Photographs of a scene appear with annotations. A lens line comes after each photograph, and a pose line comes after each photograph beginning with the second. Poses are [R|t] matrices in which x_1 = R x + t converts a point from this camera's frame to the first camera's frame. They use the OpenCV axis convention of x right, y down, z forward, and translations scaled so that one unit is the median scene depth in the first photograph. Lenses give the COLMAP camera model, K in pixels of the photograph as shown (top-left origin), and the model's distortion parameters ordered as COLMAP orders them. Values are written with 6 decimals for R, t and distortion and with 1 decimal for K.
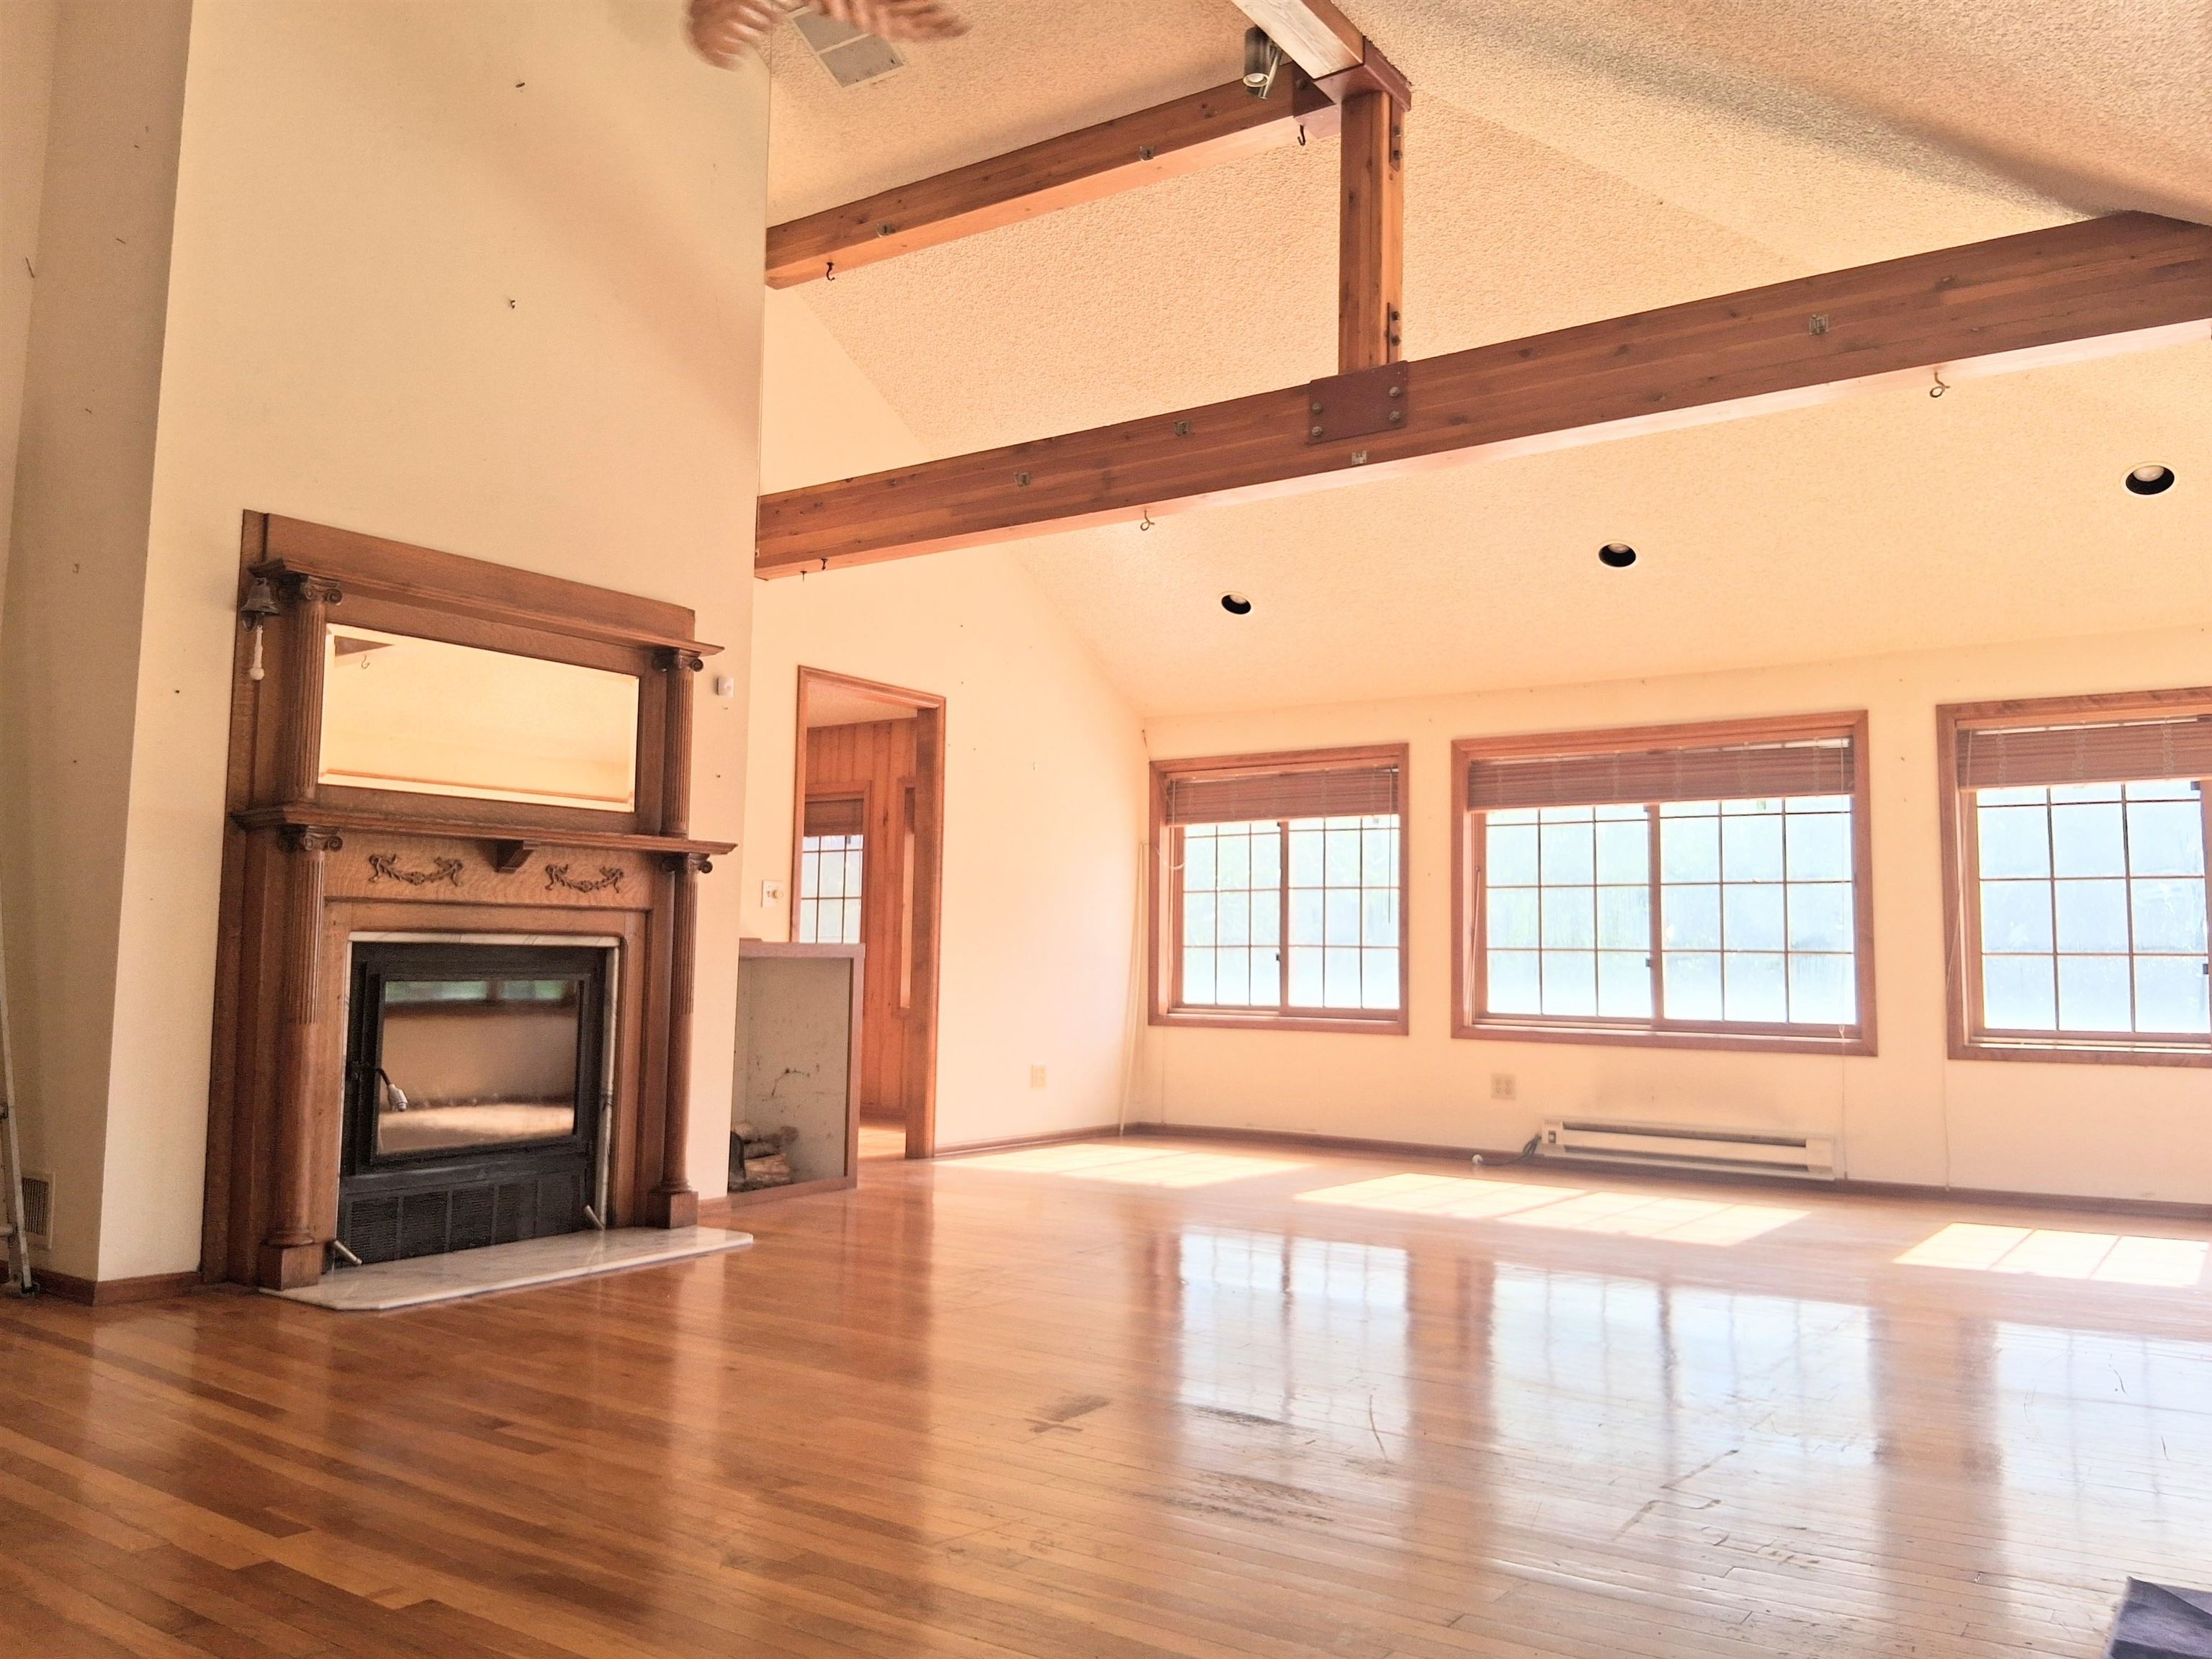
lens RADIAL K [[1765.7, 0, 1106.0], [0, 1765.7, 829.5], [0, 0, 1]] dist [0.246300, -0.371826]
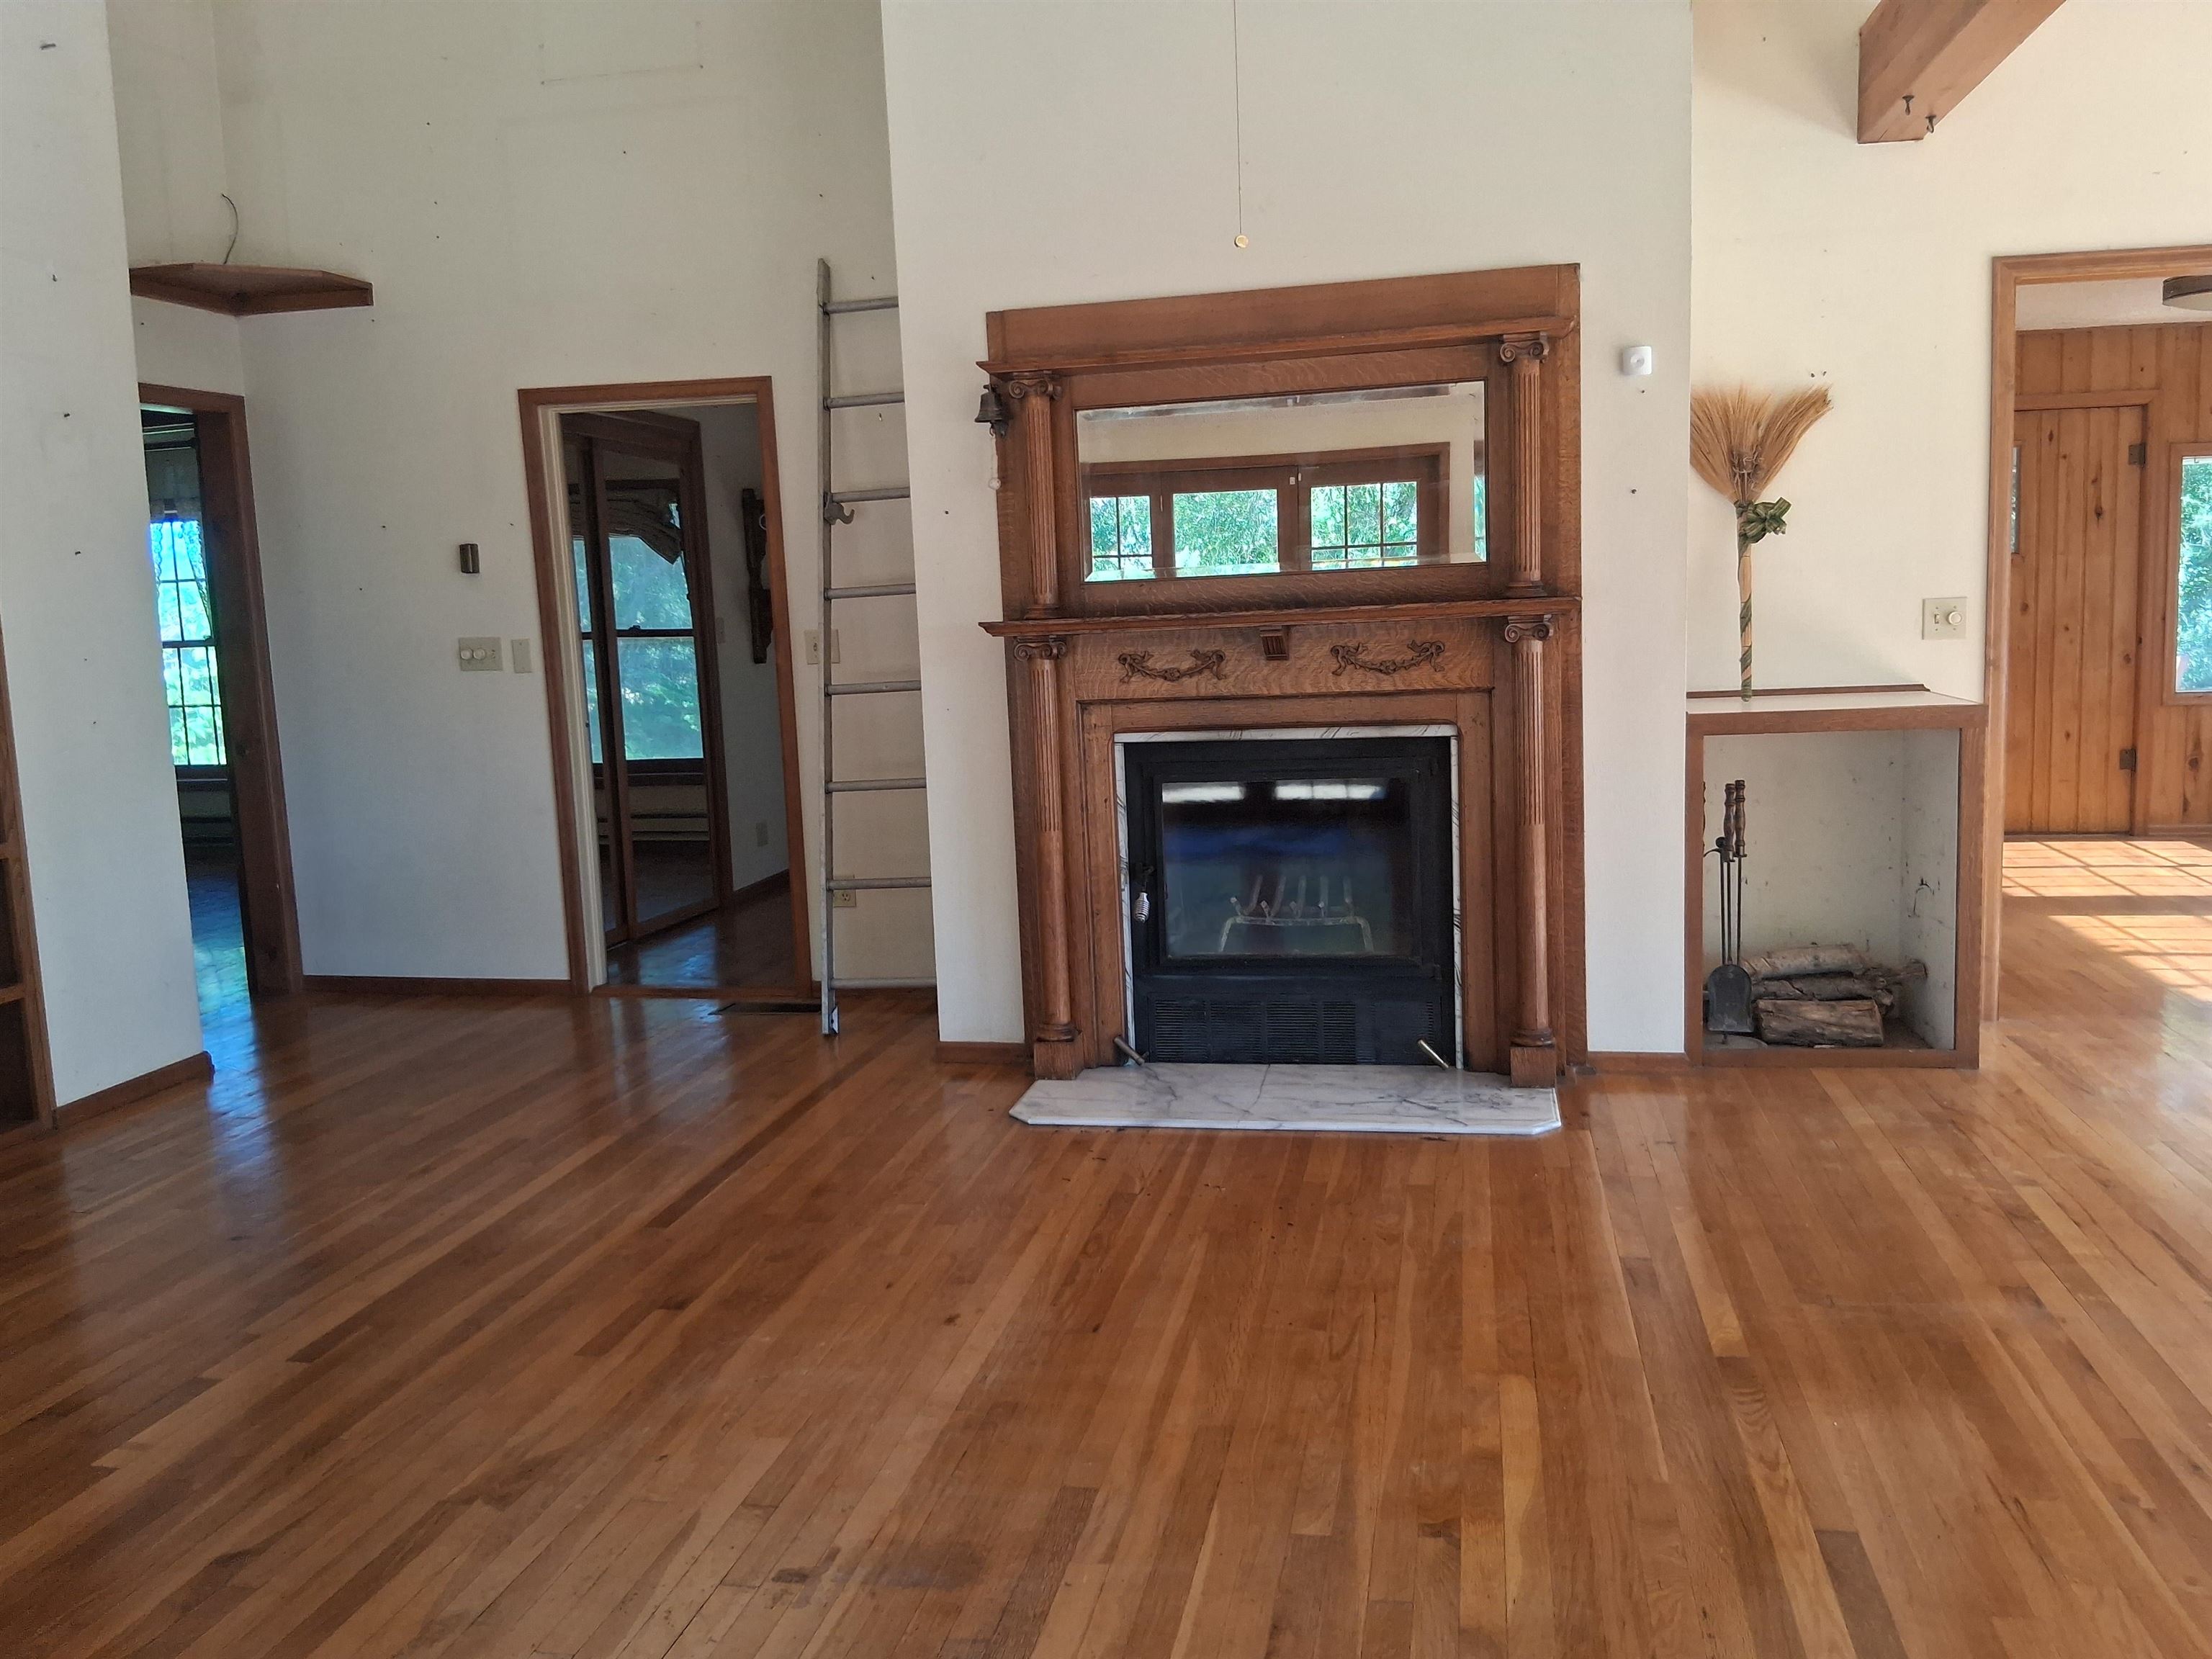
lens RADIAL K [[1745.3, 0, 1106.0], [0, 1745.3, 829.5], [0, 0, 1]] dist [0.096361, -0.175383]
pose [[0.399956, 0.092161, -0.911889, 0.410741], [0.119125, 0.981265, 0.151421, -0.033298], [0.908760, -0.169190, 0.381484, 0.584062]]
